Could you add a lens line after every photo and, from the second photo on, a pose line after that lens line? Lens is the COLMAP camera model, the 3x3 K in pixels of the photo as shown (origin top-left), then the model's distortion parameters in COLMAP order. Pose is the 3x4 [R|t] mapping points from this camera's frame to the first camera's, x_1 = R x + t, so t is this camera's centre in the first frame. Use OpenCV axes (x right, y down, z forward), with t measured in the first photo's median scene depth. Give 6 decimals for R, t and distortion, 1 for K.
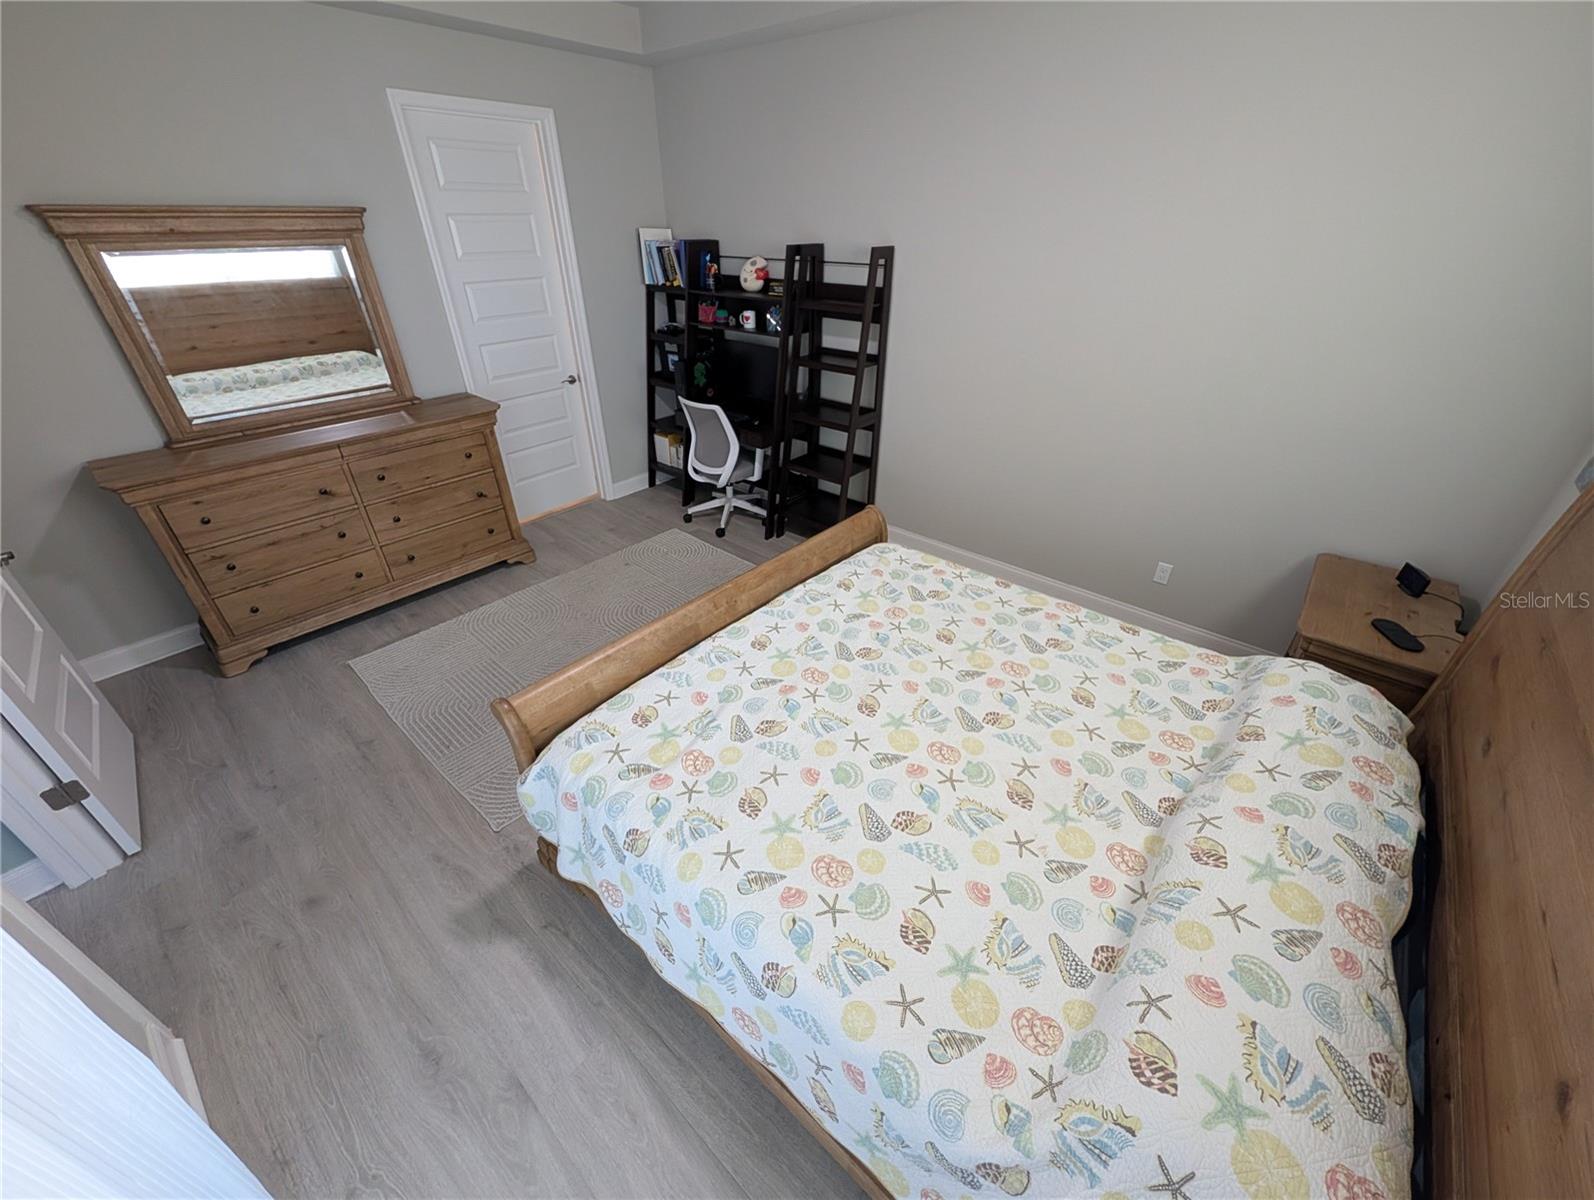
lens RADIAL K [[608.1, 0, 797.0], [0, 608.1, 600.0], [0, 0, 1]] dist [-0.000161, -0.000091]
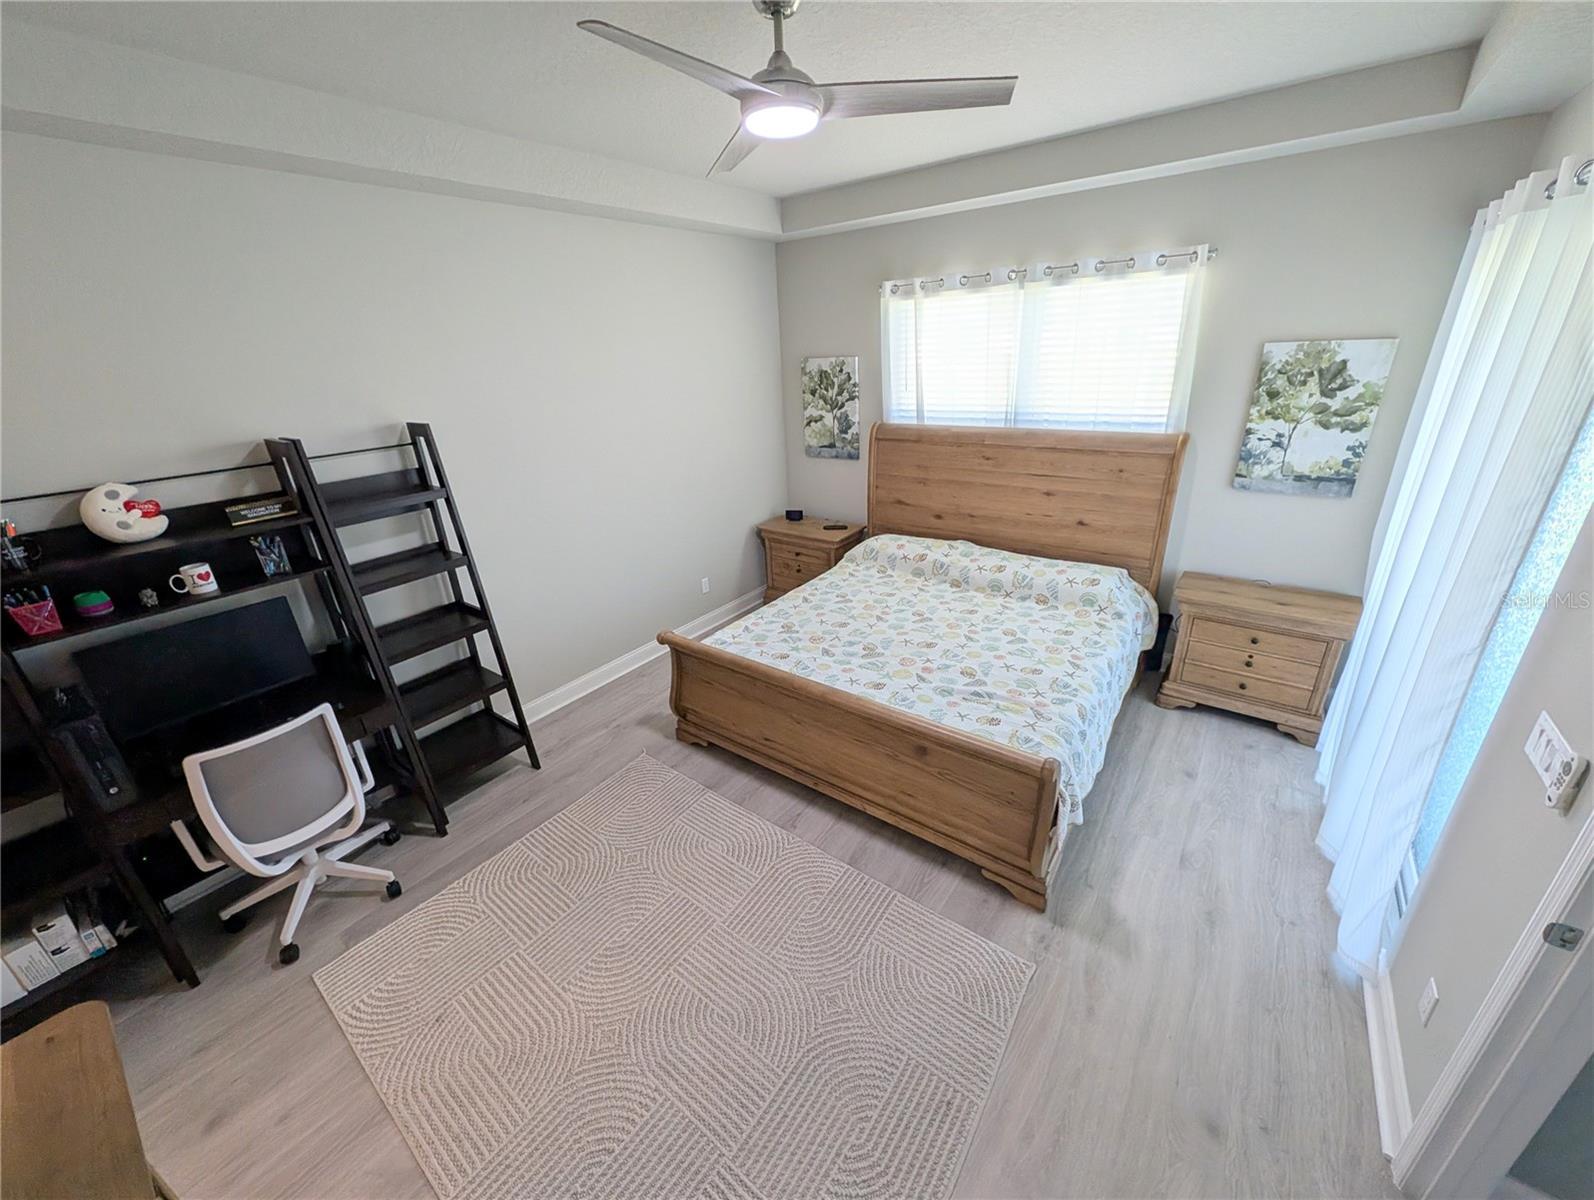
lens RADIAL K [[608.1, 0, 797.0], [0, 608.1, 600.0], [0, 0, 1]] dist [-0.000161, -0.000091]
pose [[-0.062342, -0.386511, 0.920175, -1.171743], [0.574605, 0.739942, 0.349735, -0.608522], [-0.816053, 0.550540, 0.175961, 0.866834]]
